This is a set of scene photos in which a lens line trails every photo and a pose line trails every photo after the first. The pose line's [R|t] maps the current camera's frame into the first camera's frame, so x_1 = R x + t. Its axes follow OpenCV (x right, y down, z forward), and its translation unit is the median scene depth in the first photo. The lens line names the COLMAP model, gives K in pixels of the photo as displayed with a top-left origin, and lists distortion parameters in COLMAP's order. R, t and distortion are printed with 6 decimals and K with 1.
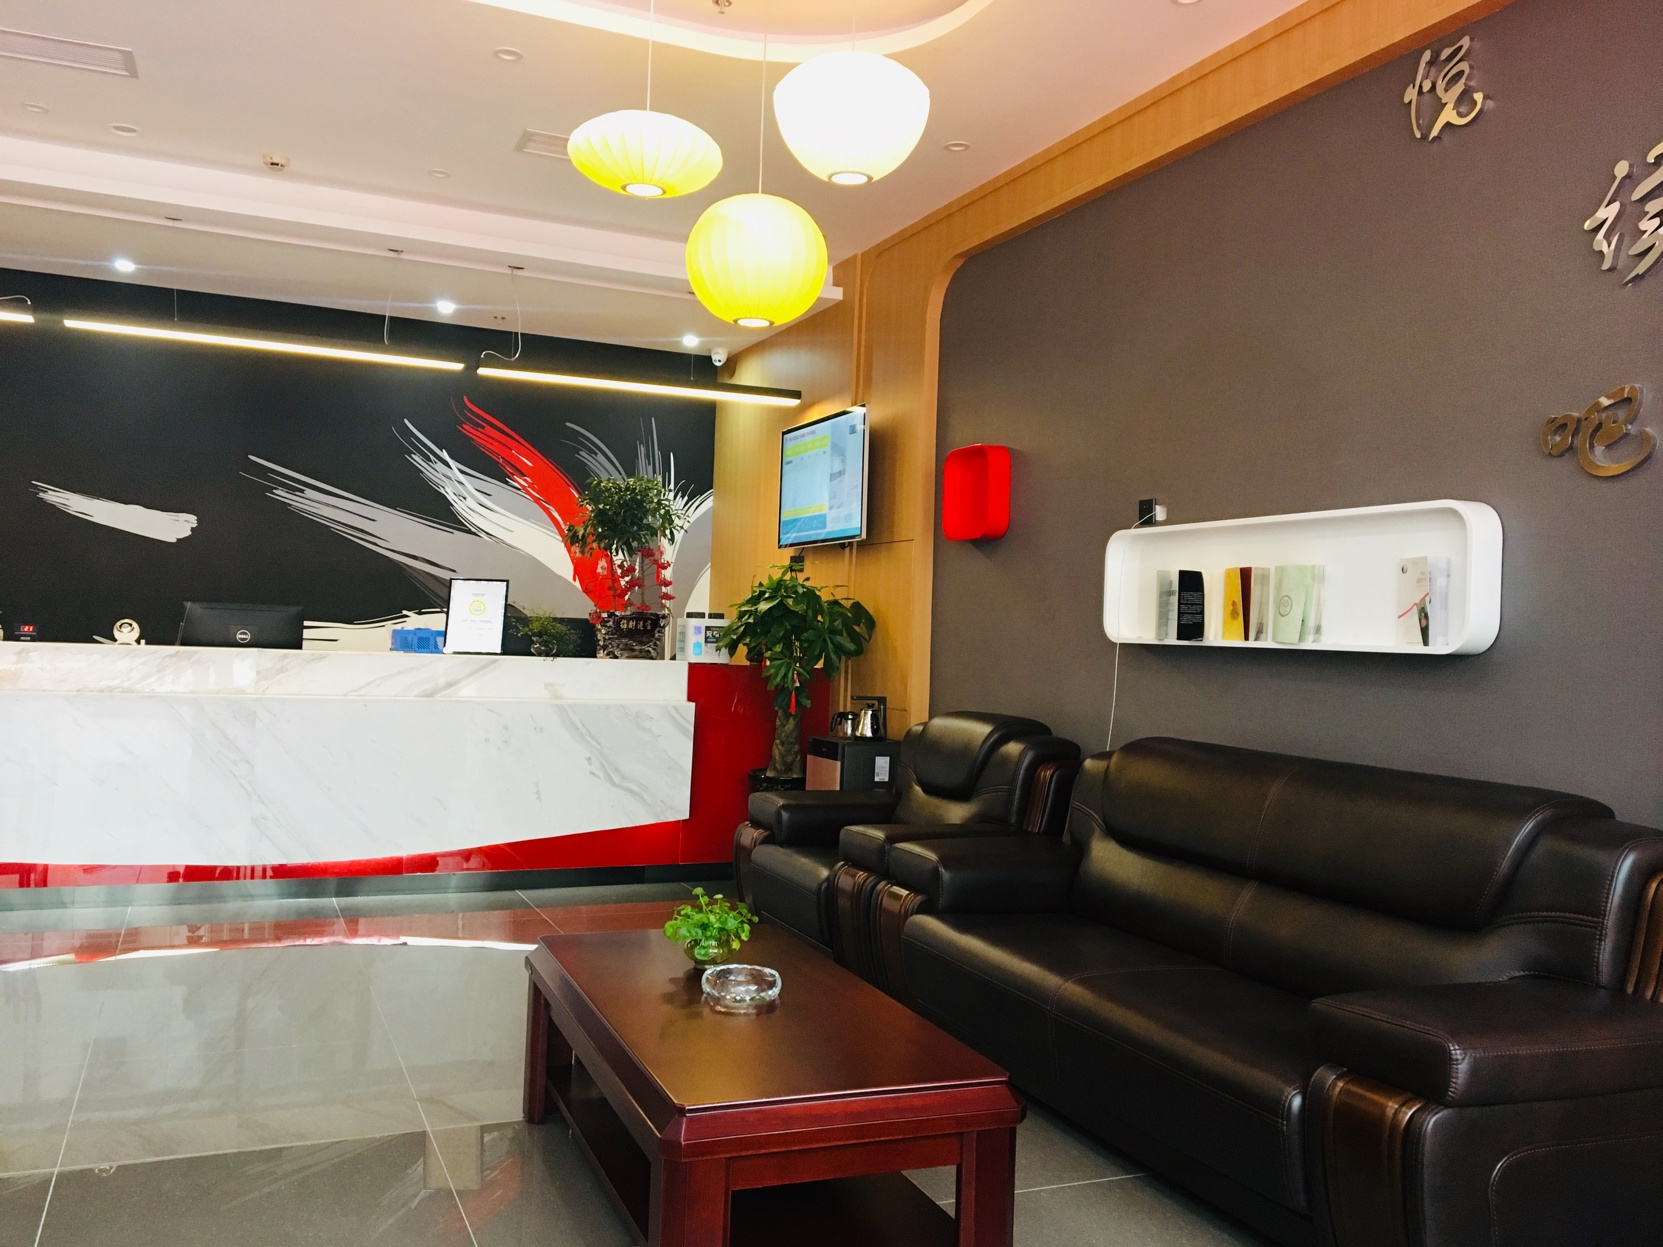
lens RADIAL K [[1404.1, 0, 837.0], [0, 1404.1, 623.7], [0, 0, 1]] dist [0.076225, -0.105600]
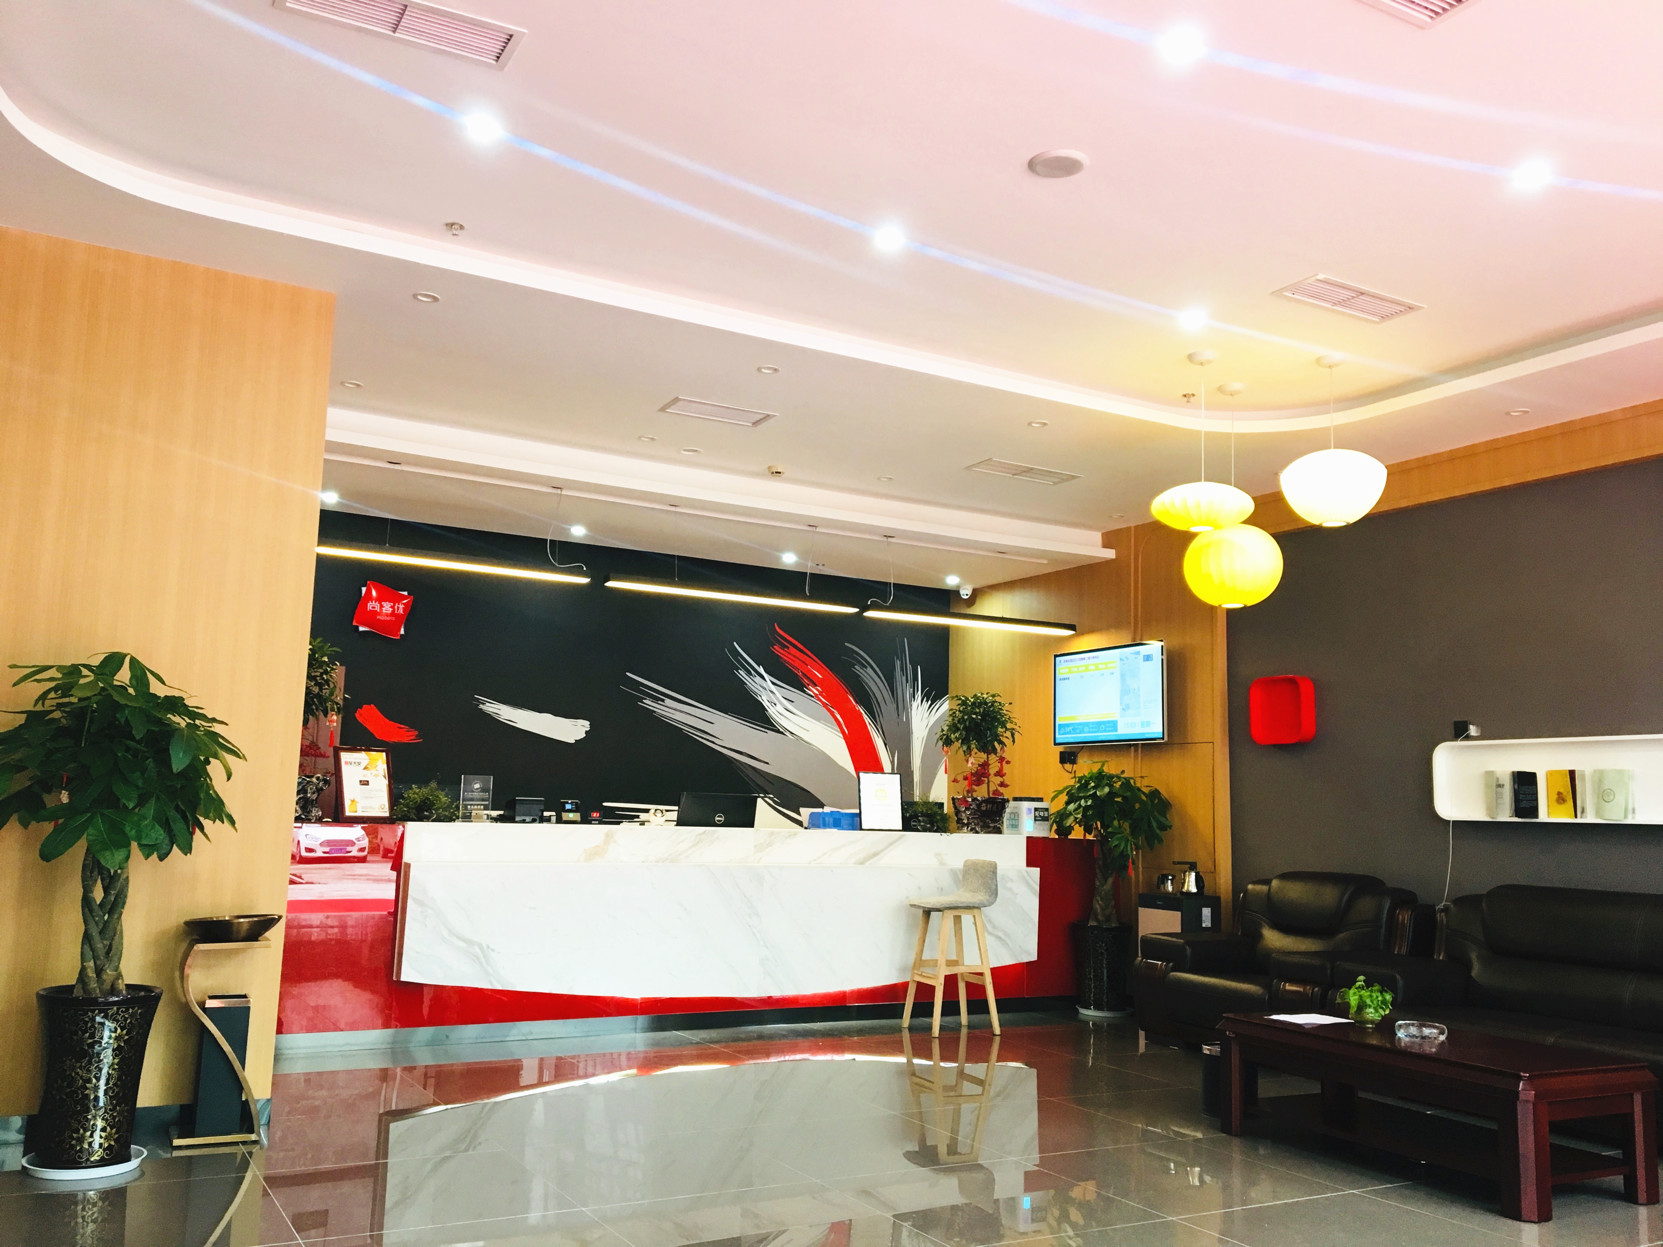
lens RADIAL K [[1404.1, 0, 825.1], [0, 1404.1, 616.0], [0, 0, 1]] dist [0.076225, -0.105600]
pose [[0.994998, 0.005646, 0.099734, -0.395299], [0.007270, 0.991662, -0.128663, -0.007584], [-0.099629, 0.128744, 0.986661, -0.271055]]
